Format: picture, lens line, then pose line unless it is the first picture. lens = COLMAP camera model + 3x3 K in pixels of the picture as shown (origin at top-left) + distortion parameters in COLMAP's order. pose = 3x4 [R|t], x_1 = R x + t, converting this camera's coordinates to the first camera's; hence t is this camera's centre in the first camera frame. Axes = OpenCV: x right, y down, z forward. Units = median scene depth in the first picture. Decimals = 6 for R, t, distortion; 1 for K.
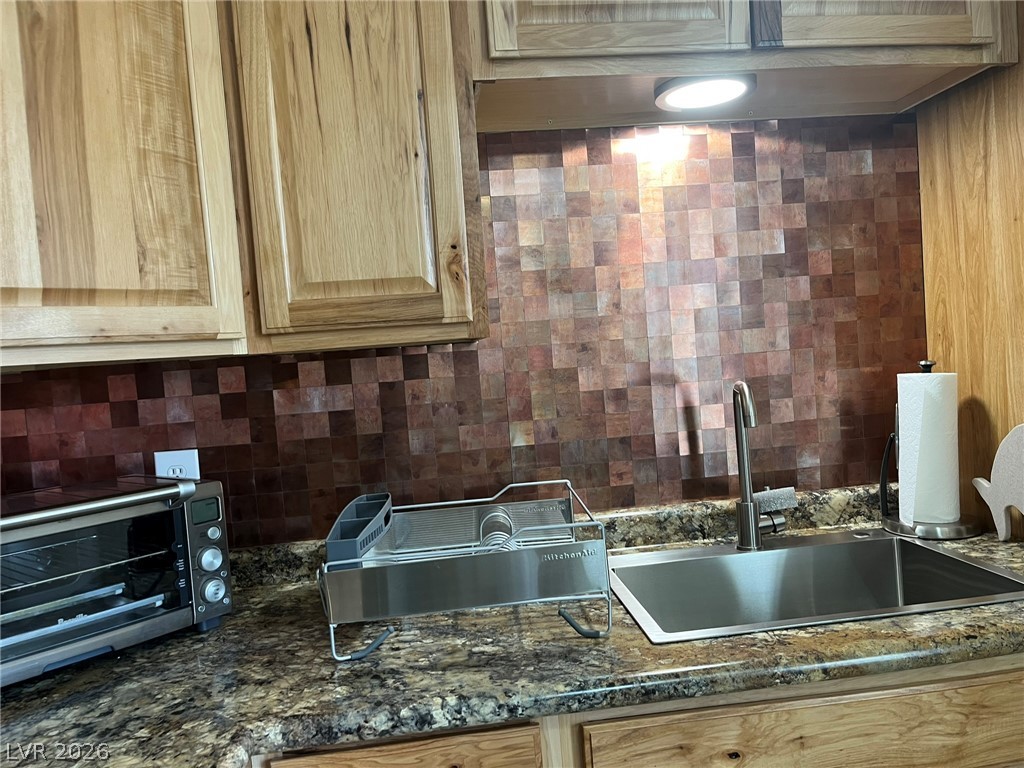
lens RADIAL K [[779.8, 0, 496.6], [0, 779.8, 388.5], [0, 0, 1]] dist [0.078148, -0.127112]
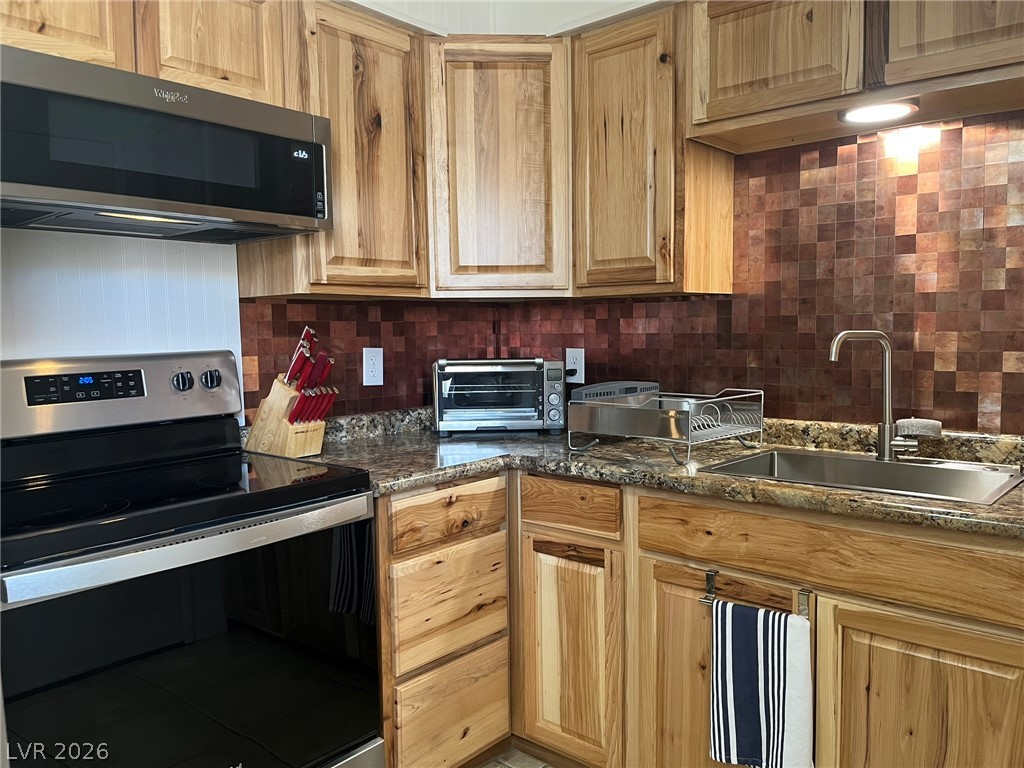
lens RADIAL K [[779.8, 0, 496.6], [0, 779.8, 388.5], [0, 0, 1]] dist [0.078148, -0.127112]
pose [[0.659413, 0.126501, -0.741062, 1.027226], [-0.071134, 0.991818, 0.106008, -0.010391], [0.748408, -0.017188, 0.663016, -0.433188]]
